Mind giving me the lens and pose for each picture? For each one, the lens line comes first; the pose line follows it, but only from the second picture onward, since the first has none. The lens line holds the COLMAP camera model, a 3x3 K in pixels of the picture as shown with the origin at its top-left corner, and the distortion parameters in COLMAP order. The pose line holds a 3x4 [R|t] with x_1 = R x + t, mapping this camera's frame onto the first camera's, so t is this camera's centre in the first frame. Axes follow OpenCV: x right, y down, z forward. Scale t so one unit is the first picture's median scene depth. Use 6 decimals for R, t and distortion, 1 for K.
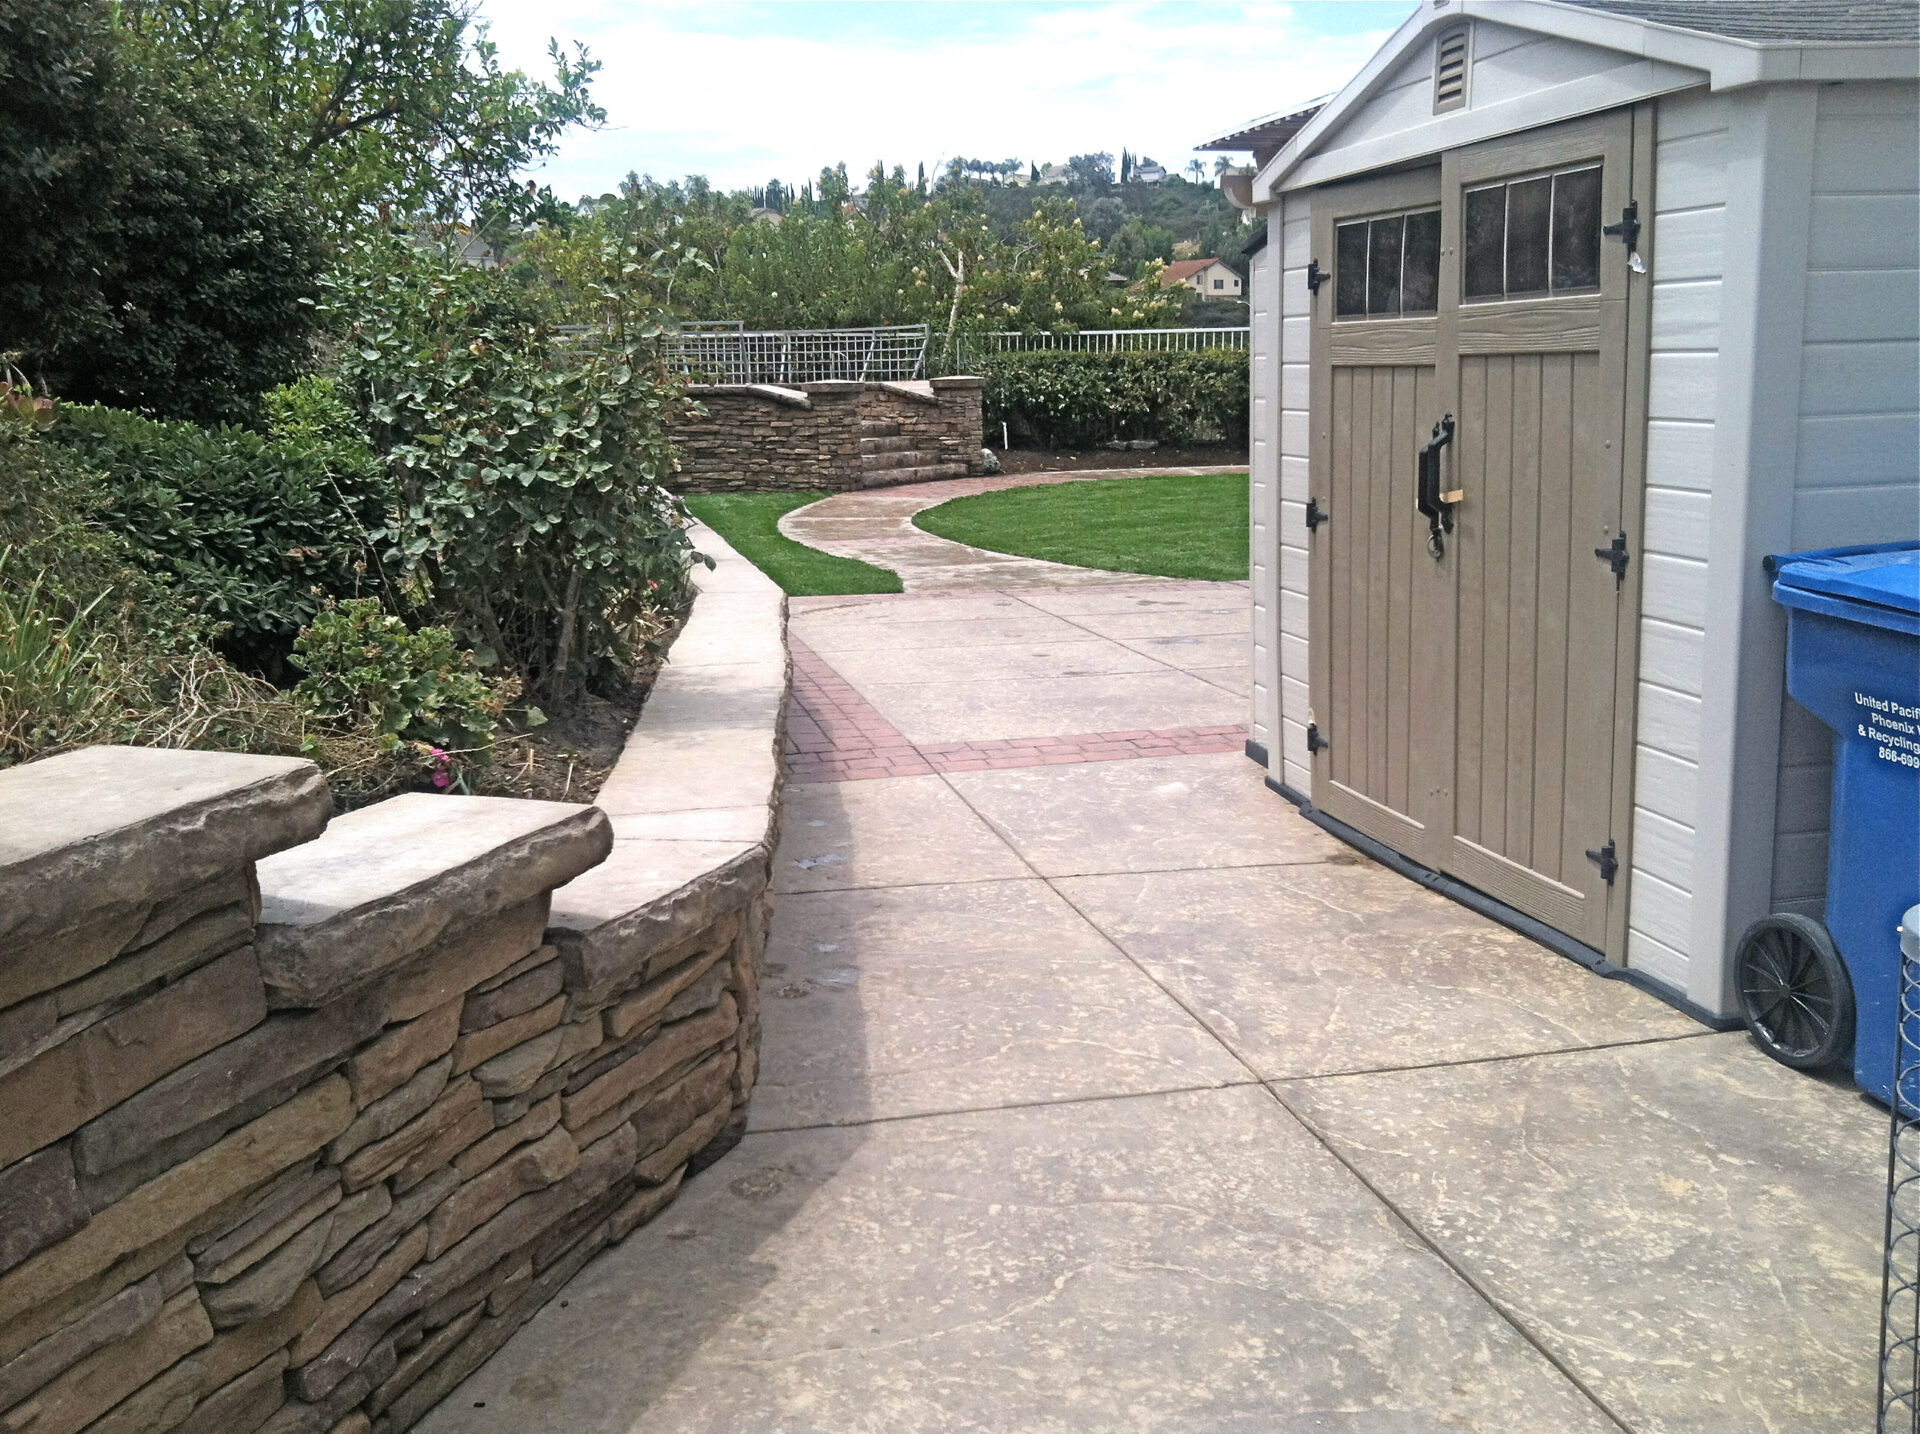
lens RADIAL K [[1803.8, 0, 967.7], [0, 1803.8, 715.9], [0, 0, 1]] dist [0.004554, 0.000000]
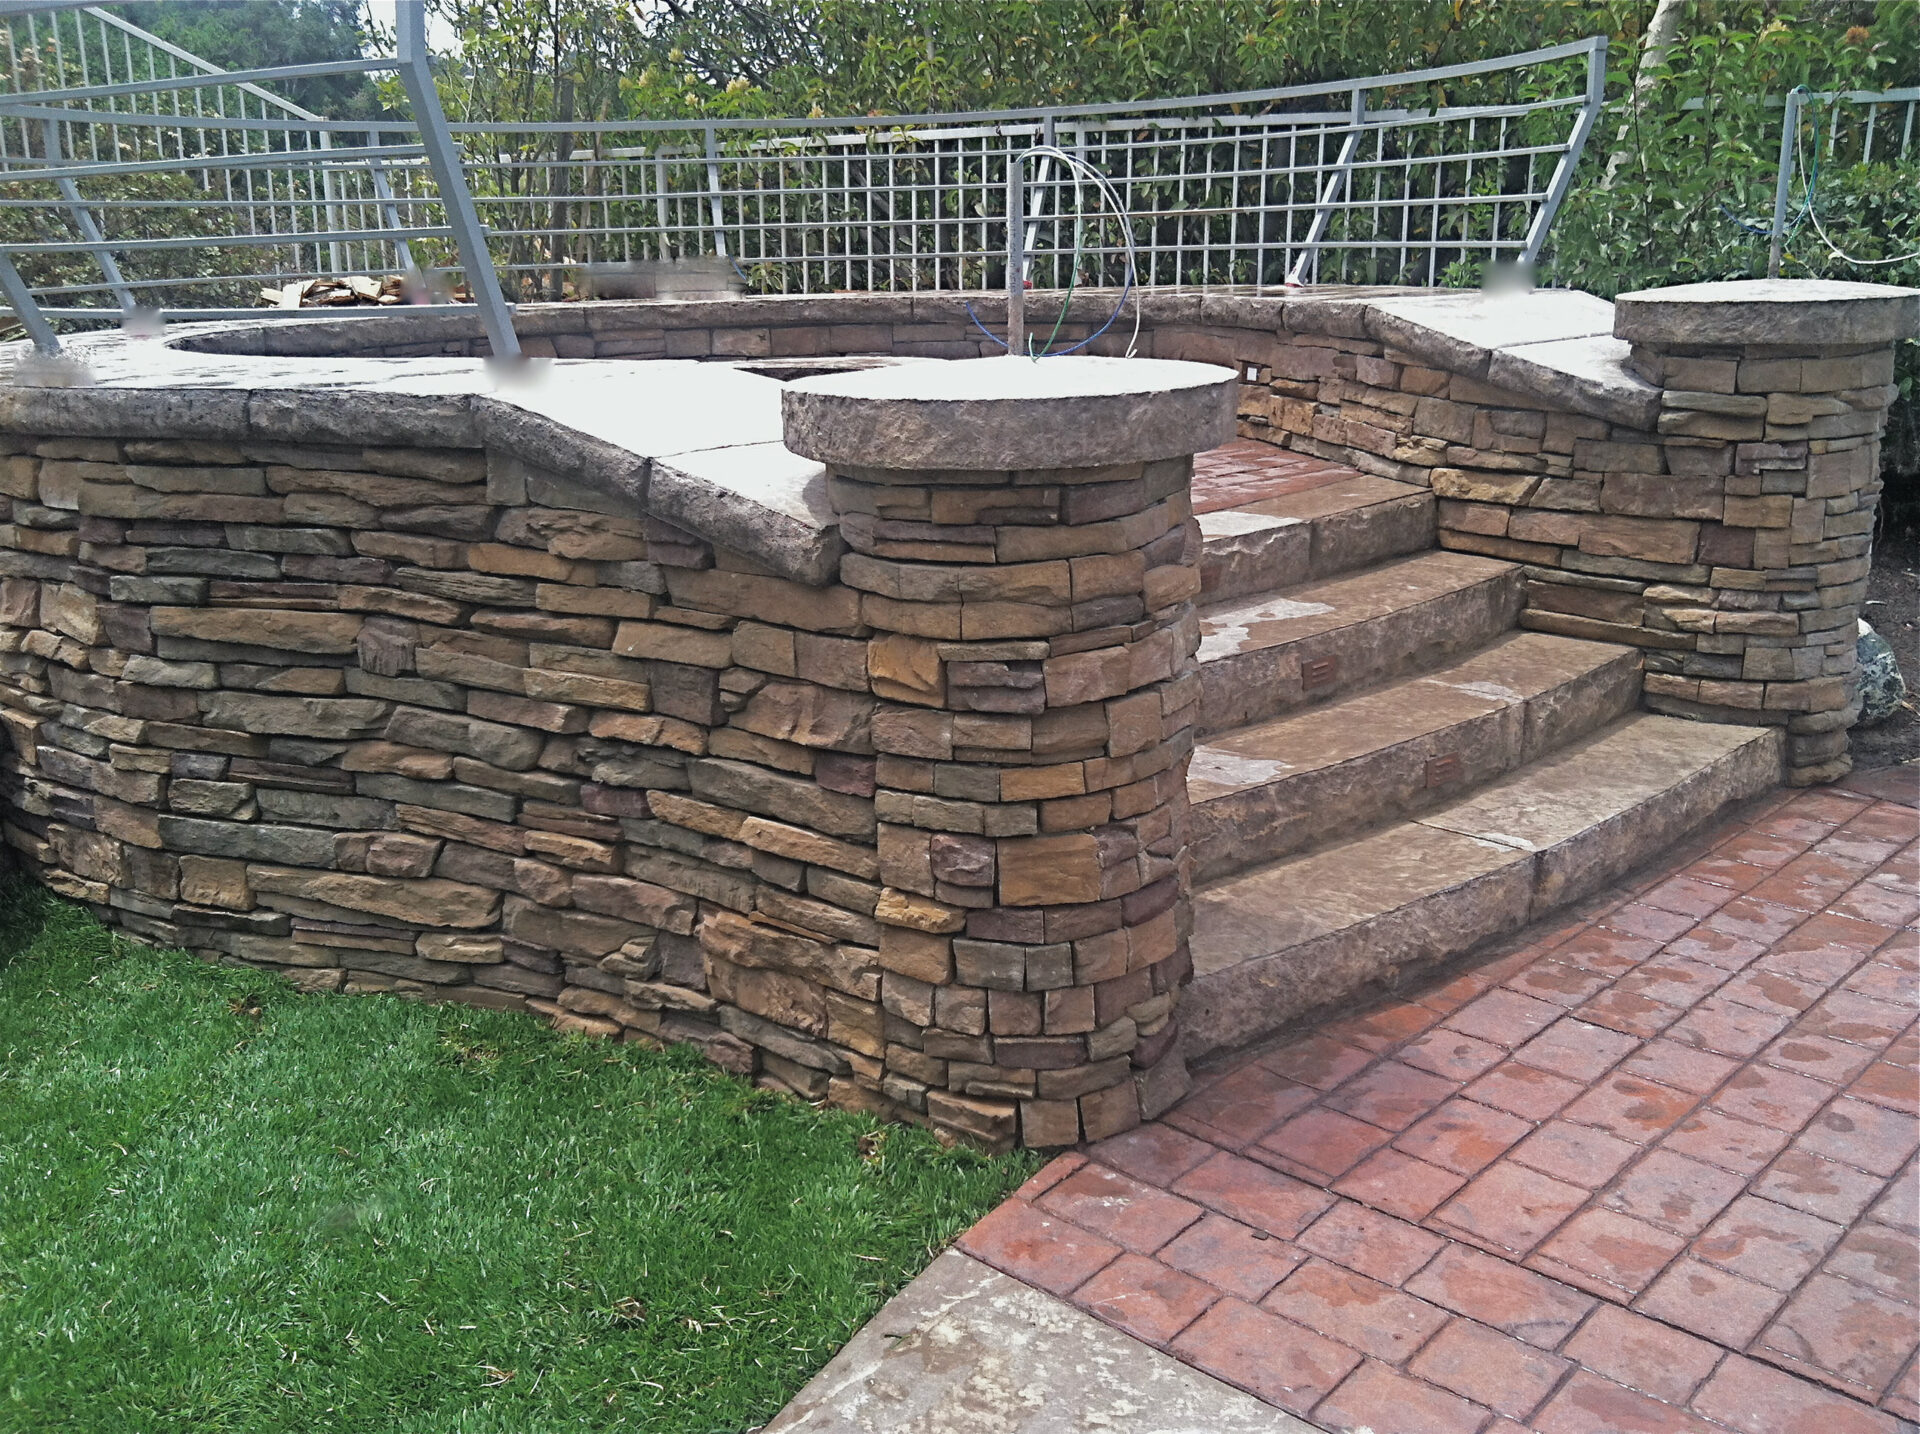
lens RADIAL K [[1803.8, 0, 954.9], [0, 1803.8, 715.5], [0, 0, 1]] dist [0.004554, 0.000000]
pose [[0.963495, 0.061130, -0.260653, -0.036778], [-0.039549, 0.995400, 0.087257, -0.155065], [0.264788, -0.073763, 0.961481, 0.784902]]
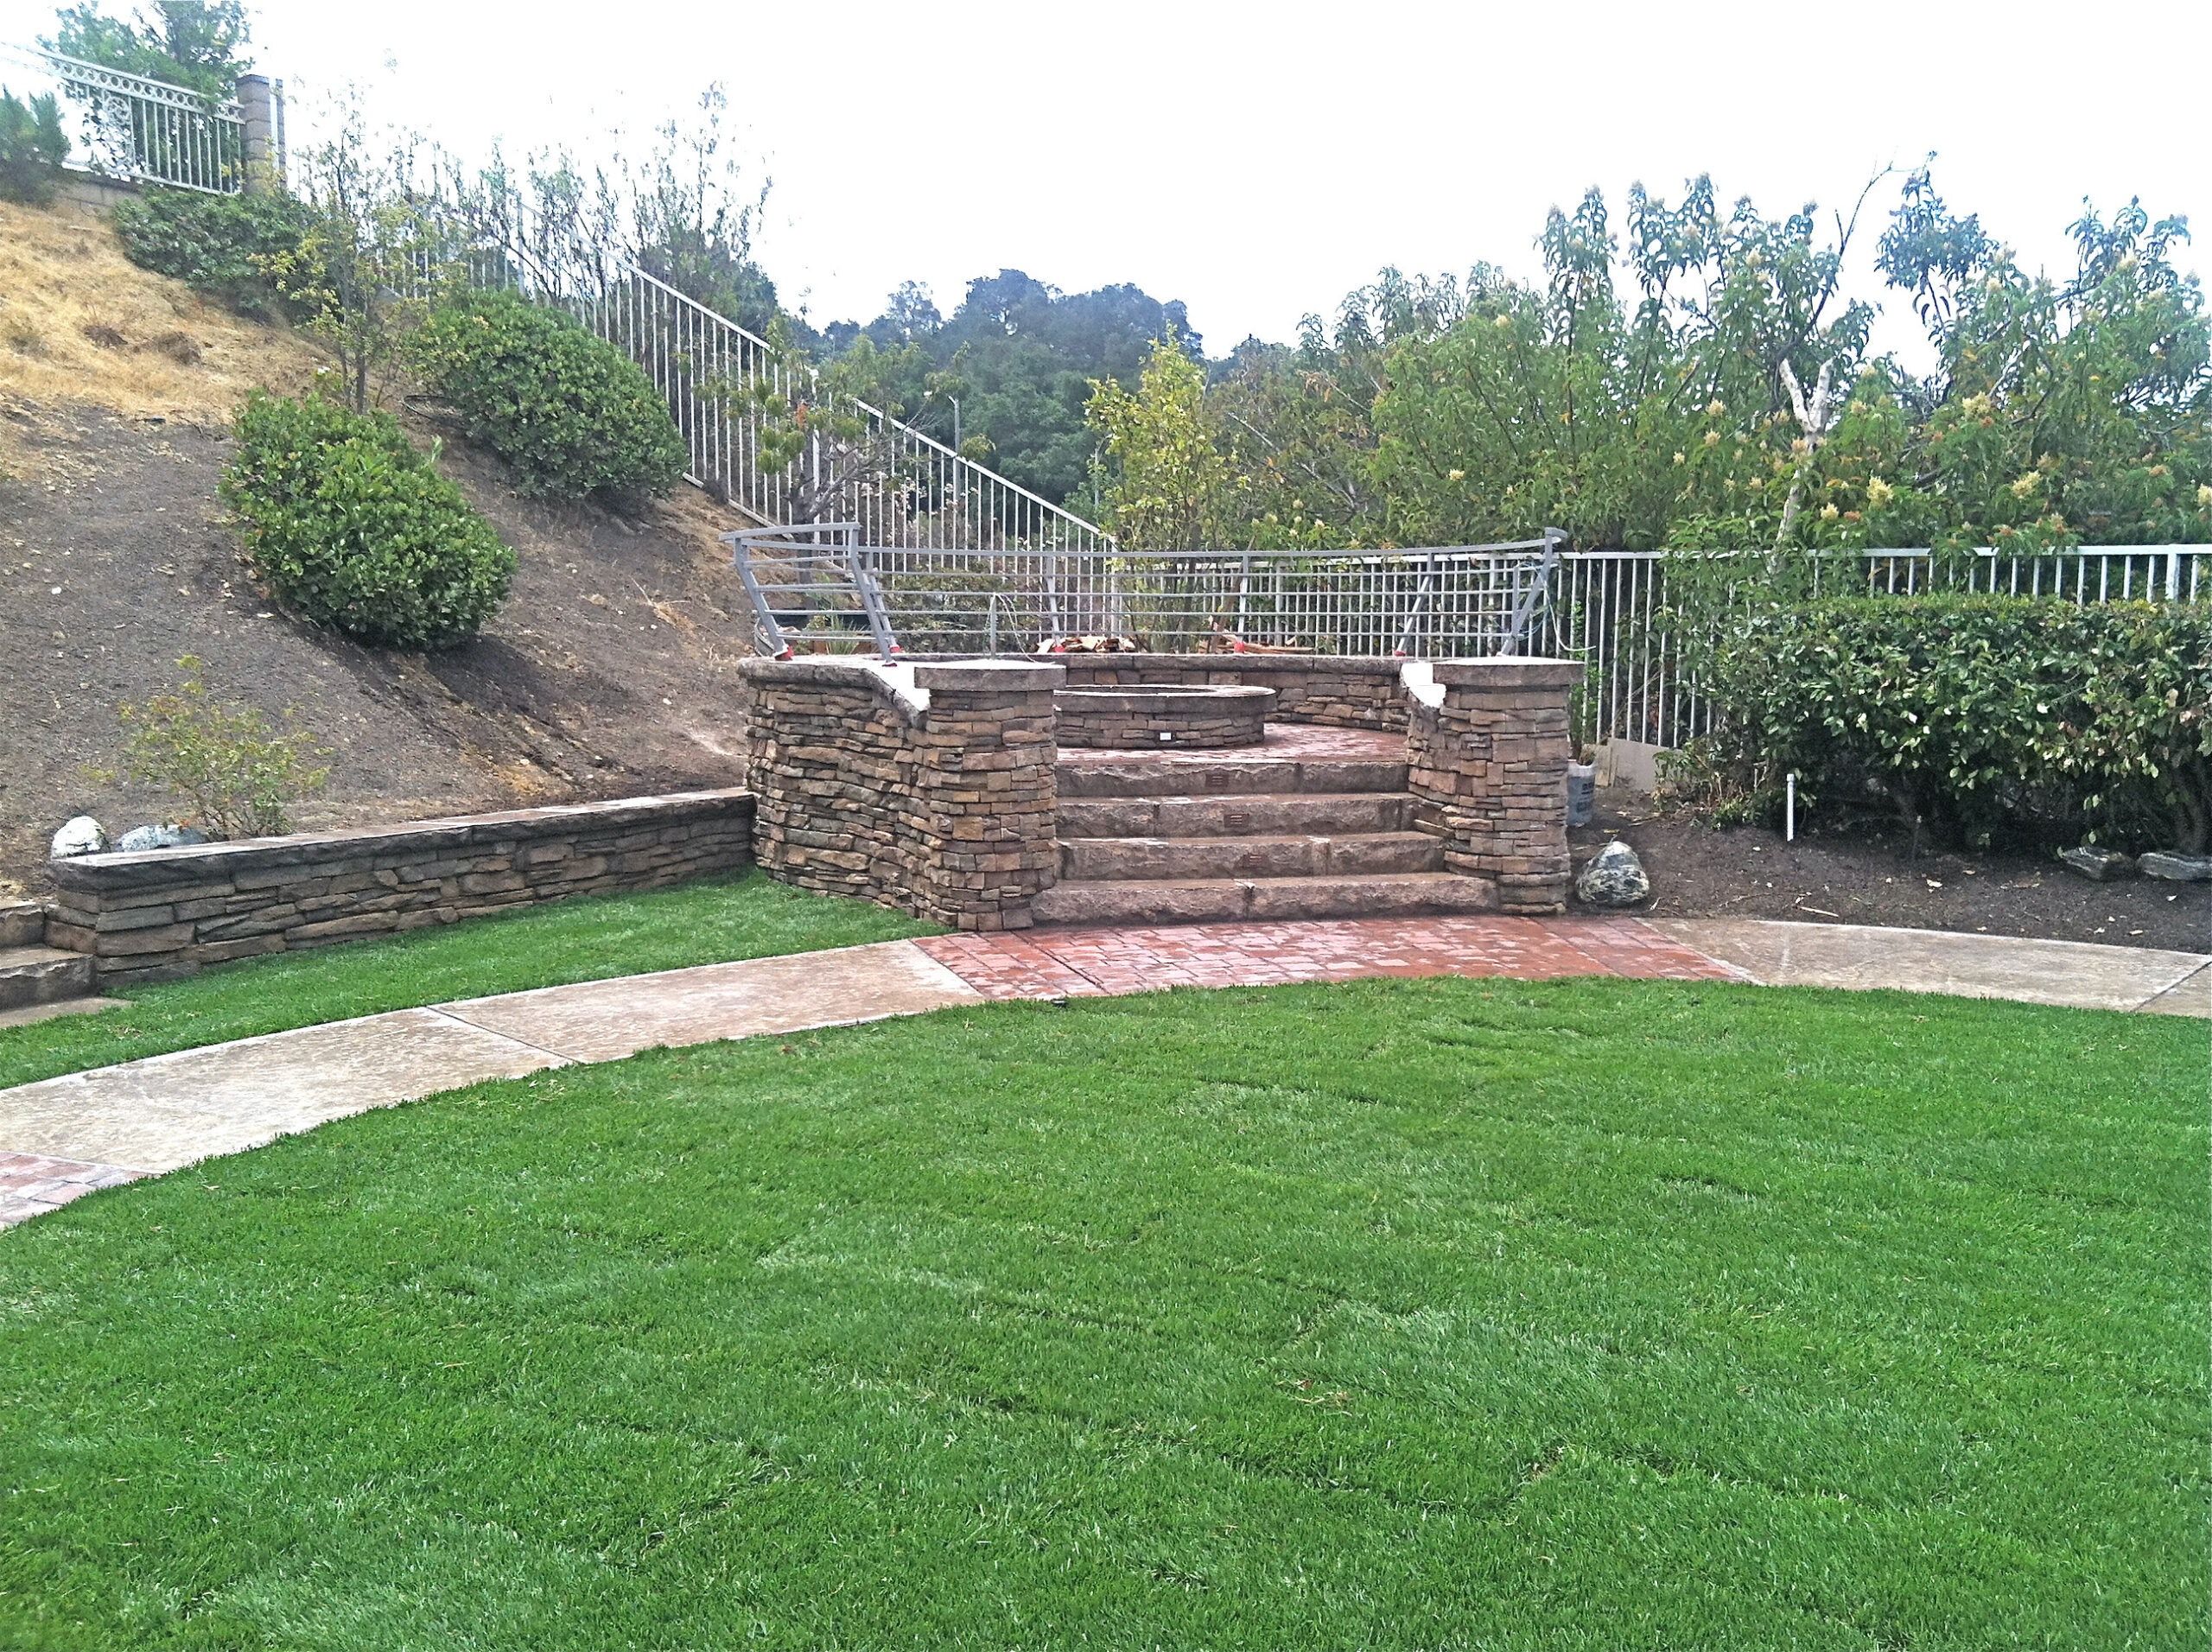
lens RADIAL K [[2078.1, 0, 1103.9], [0, 2078.1, 825.6], [0, 0, 1]] dist [0.004554, 0.000000]
pose [[0.710136, 0.091817, -0.698052, 0.252657], [-0.148381, 0.988709, -0.020902, -0.129714], [0.688252, 0.118421, 0.715742, 0.620980]]
